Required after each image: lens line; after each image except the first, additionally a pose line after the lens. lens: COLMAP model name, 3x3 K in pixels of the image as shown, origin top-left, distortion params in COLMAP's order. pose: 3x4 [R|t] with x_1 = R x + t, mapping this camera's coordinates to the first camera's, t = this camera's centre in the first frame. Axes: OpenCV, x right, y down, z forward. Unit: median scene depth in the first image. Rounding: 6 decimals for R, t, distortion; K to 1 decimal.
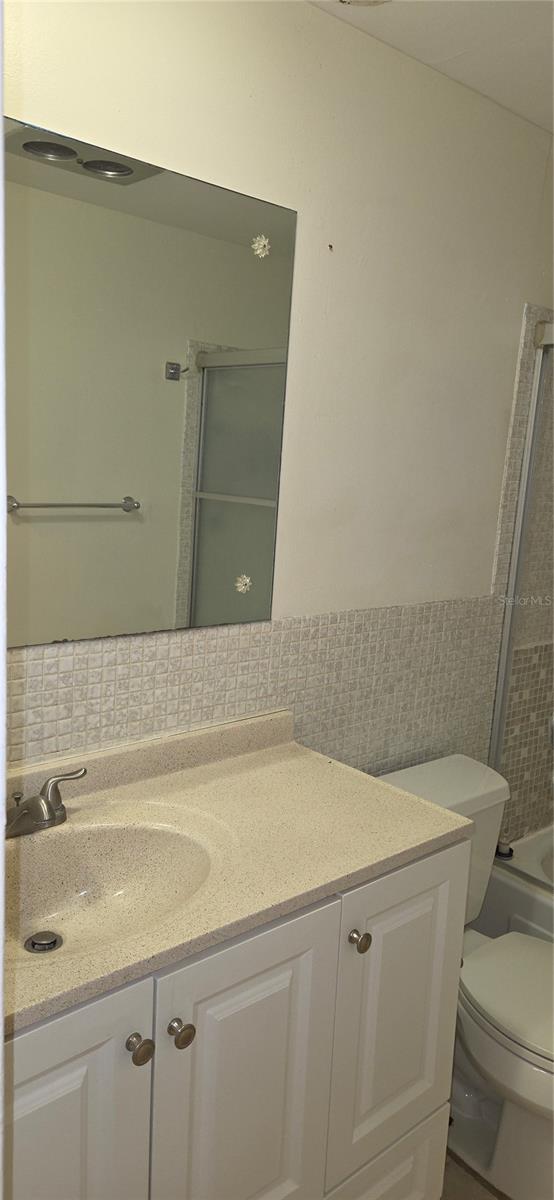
lens RADIAL K [[802.5, 0, 277.7], [0, 802.5, 597.5], [0, 0, 1]] dist [0.099825, -0.113887]
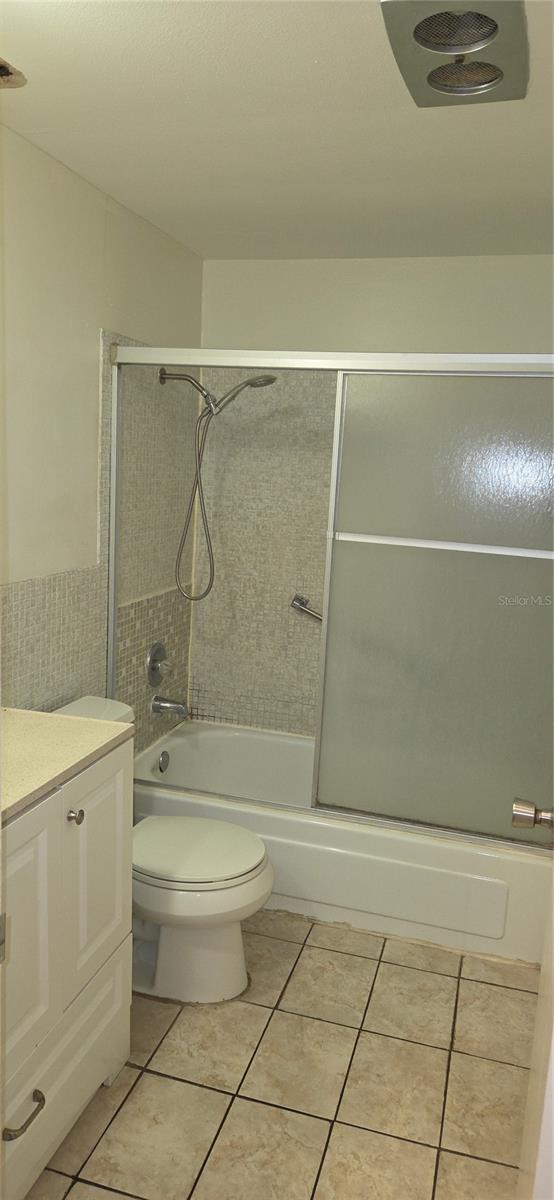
lens RADIAL K [[802.5, 0, 277.7], [0, 802.5, 597.5], [0, 0, 1]] dist [0.099825, -0.113887]
pose [[0.840733, -0.103621, 0.531441, -0.168316], [0.089283, 0.994612, 0.052687, 0.006719], [-0.534037, 0.003153, 0.845455, -0.188908]]
